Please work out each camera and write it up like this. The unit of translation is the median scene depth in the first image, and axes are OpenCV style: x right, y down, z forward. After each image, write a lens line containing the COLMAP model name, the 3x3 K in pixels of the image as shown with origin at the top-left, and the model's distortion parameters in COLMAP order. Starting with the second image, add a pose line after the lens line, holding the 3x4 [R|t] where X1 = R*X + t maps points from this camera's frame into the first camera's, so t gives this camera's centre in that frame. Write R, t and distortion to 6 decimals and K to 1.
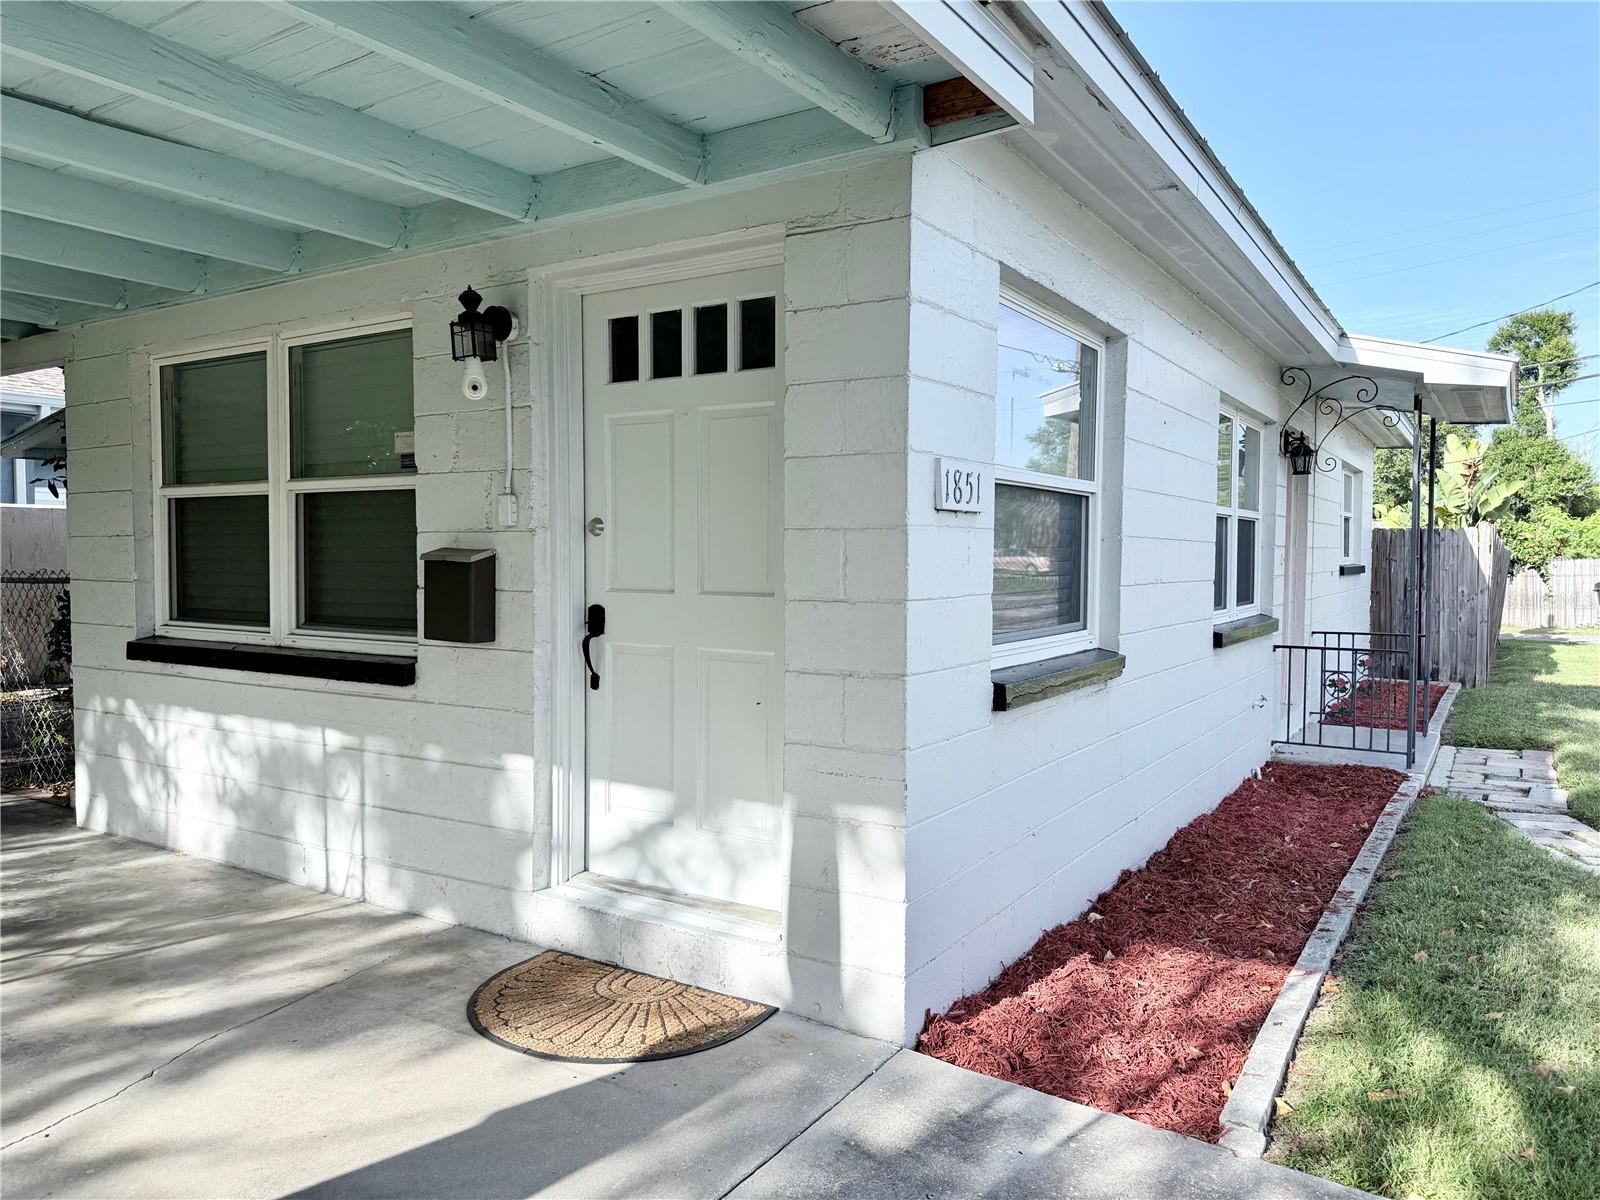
lens RADIAL K [[1132.9, 0, 798.3], [0, 1132.9, 601.3], [0, 0, 1]] dist [0.012554, 0.000709]
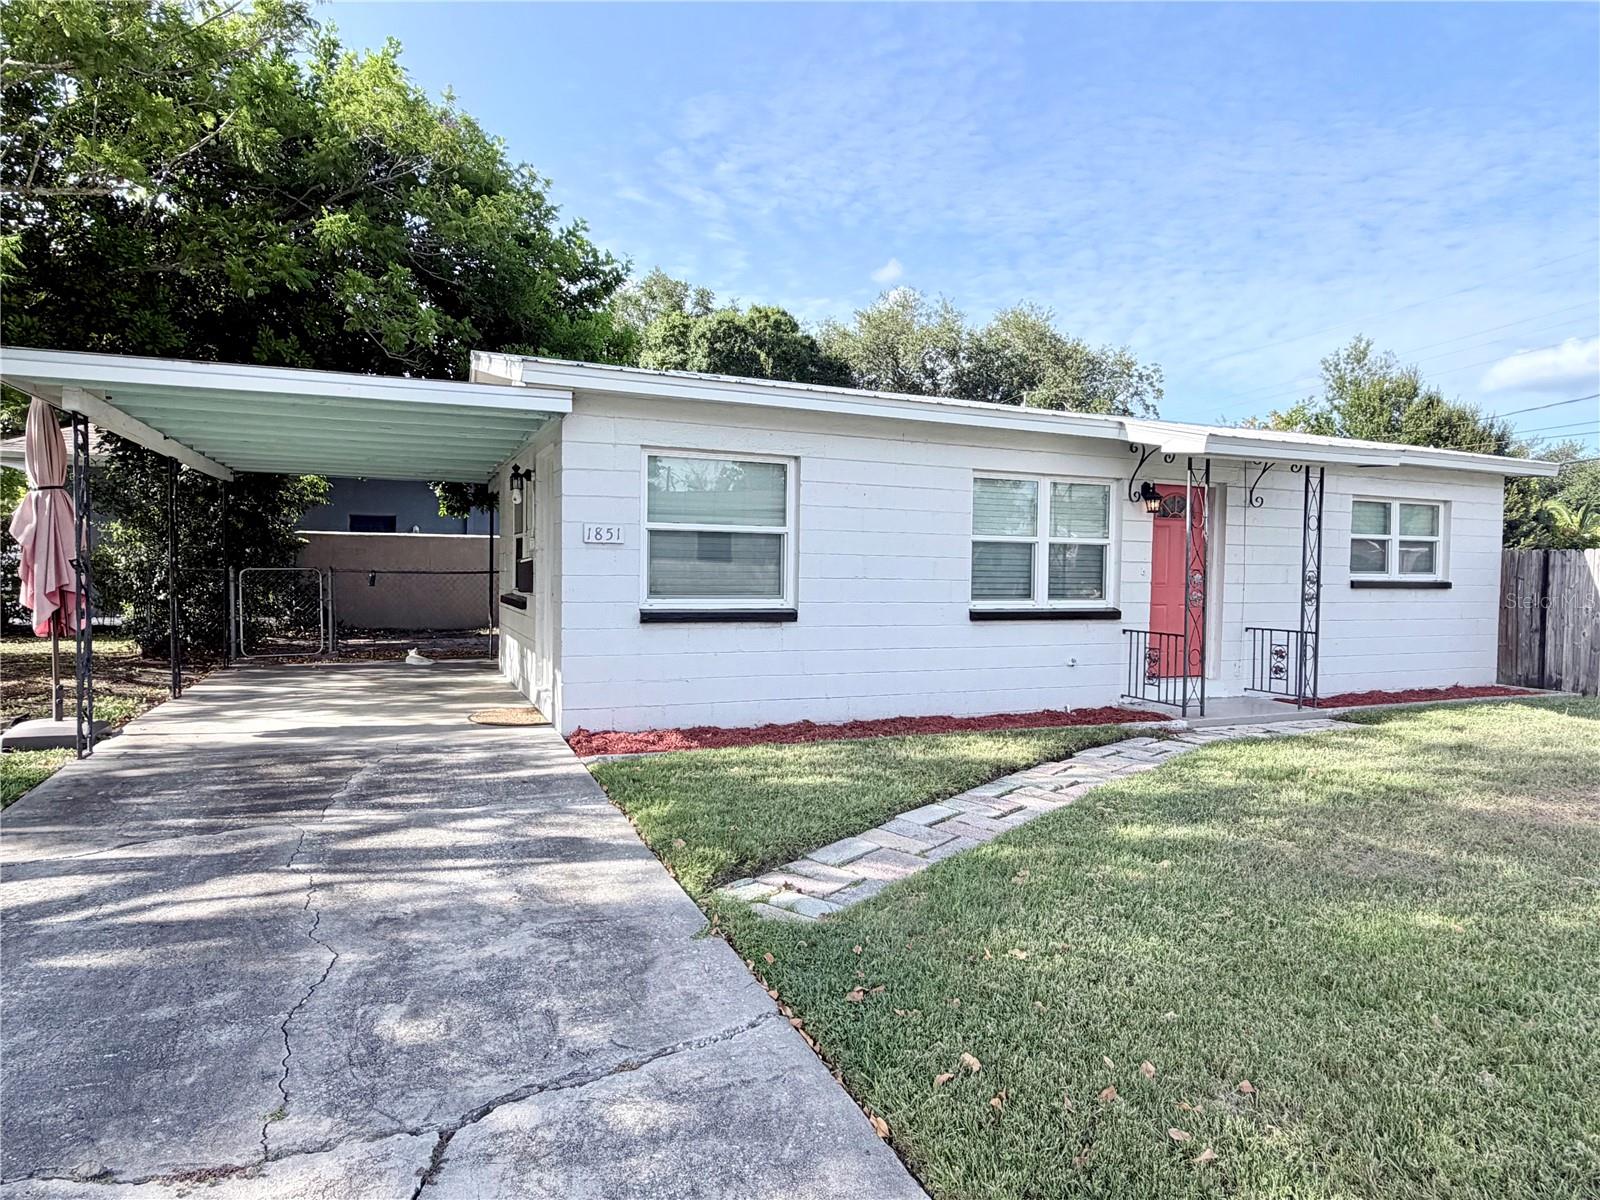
lens RADIAL K [[930.3, 0, 803.1], [0, 930.3, 599.8], [0, 0, 1]] dist [-0.003364, 0.002558]
pose [[0.813087, 0.029649, -0.581386, 0.873235], [-0.036051, 0.999350, 0.000546, 0.016821], [0.581024, 0.020515, 0.813628, -0.239421]]
